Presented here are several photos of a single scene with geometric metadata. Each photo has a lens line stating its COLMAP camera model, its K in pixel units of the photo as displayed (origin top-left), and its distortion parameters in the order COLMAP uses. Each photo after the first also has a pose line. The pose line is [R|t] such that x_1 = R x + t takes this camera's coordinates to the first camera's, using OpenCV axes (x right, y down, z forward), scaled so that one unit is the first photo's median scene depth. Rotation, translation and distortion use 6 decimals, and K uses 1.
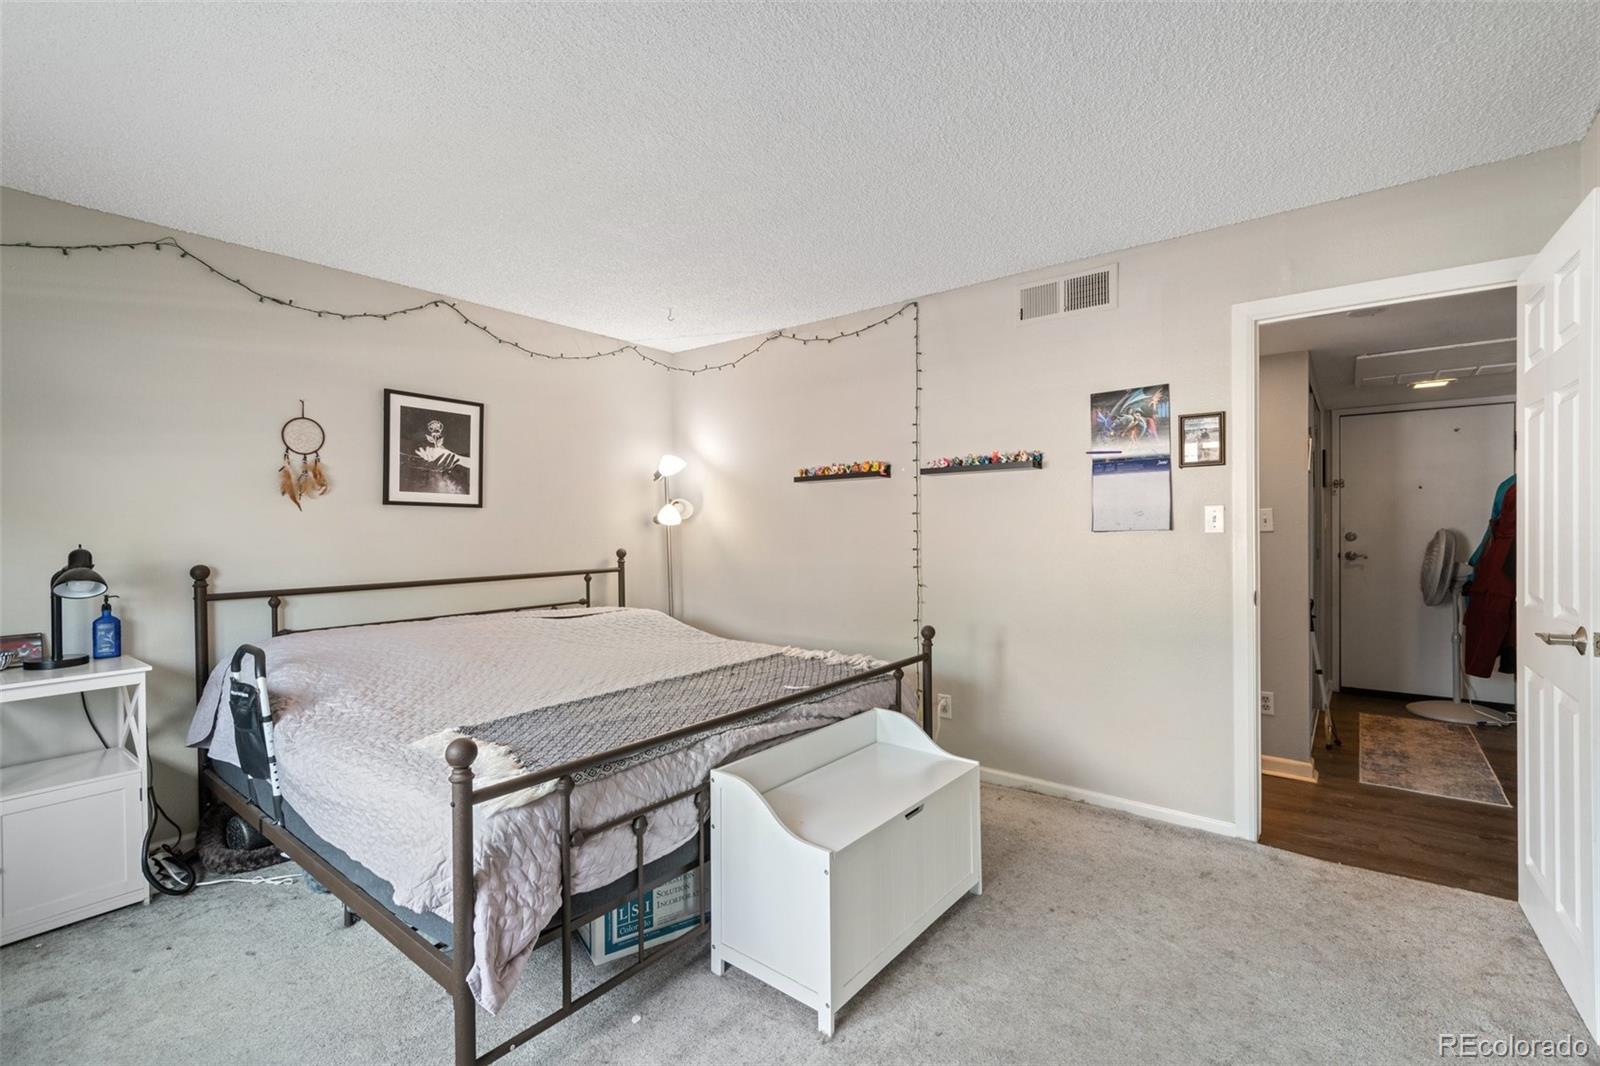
lens RADIAL K [[717.0, 0, 803.0], [0, 717.0, 533.4], [0, 0, 1]] dist [0.021924, -0.007066]
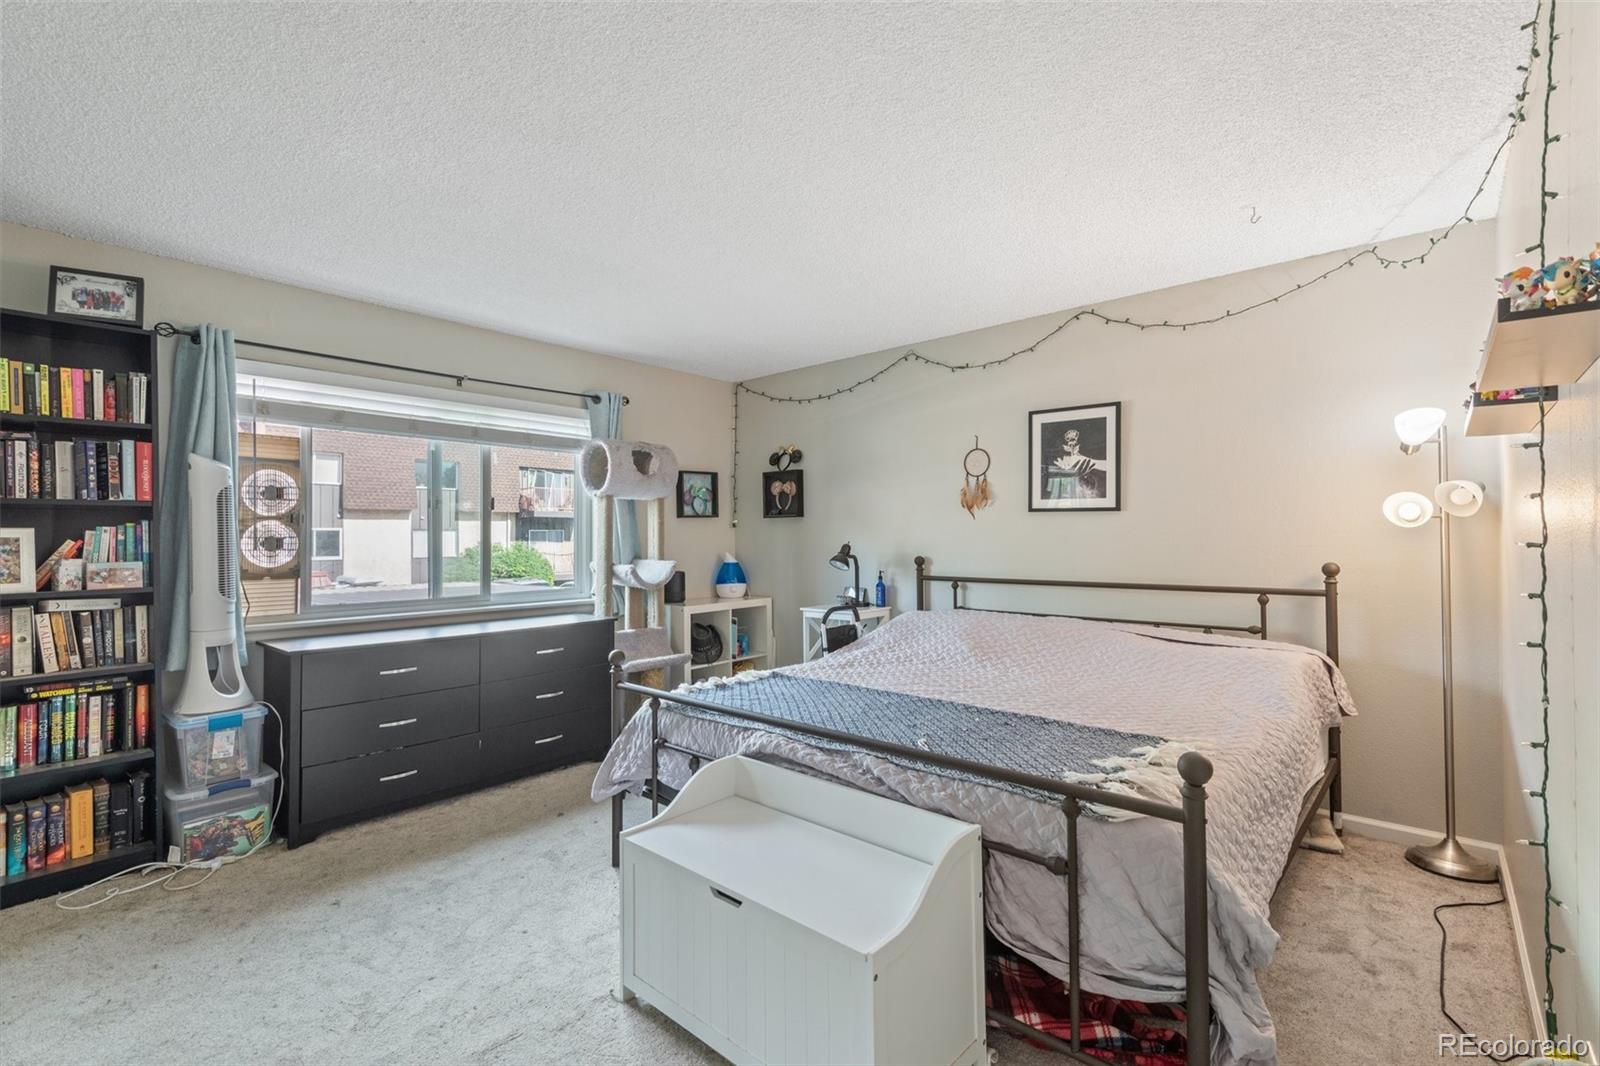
lens RADIAL K [[717.0, 0, 810.5], [0, 717.0, 532.6], [0, 0, 1]] dist [0.021924, -0.007066]
pose [[-0.062780, 0.004960, -0.998015, 0.541571], [-0.003985, 0.999978, 0.005221, -0.010147], [0.998019, 0.004305, -0.062759, 0.660771]]
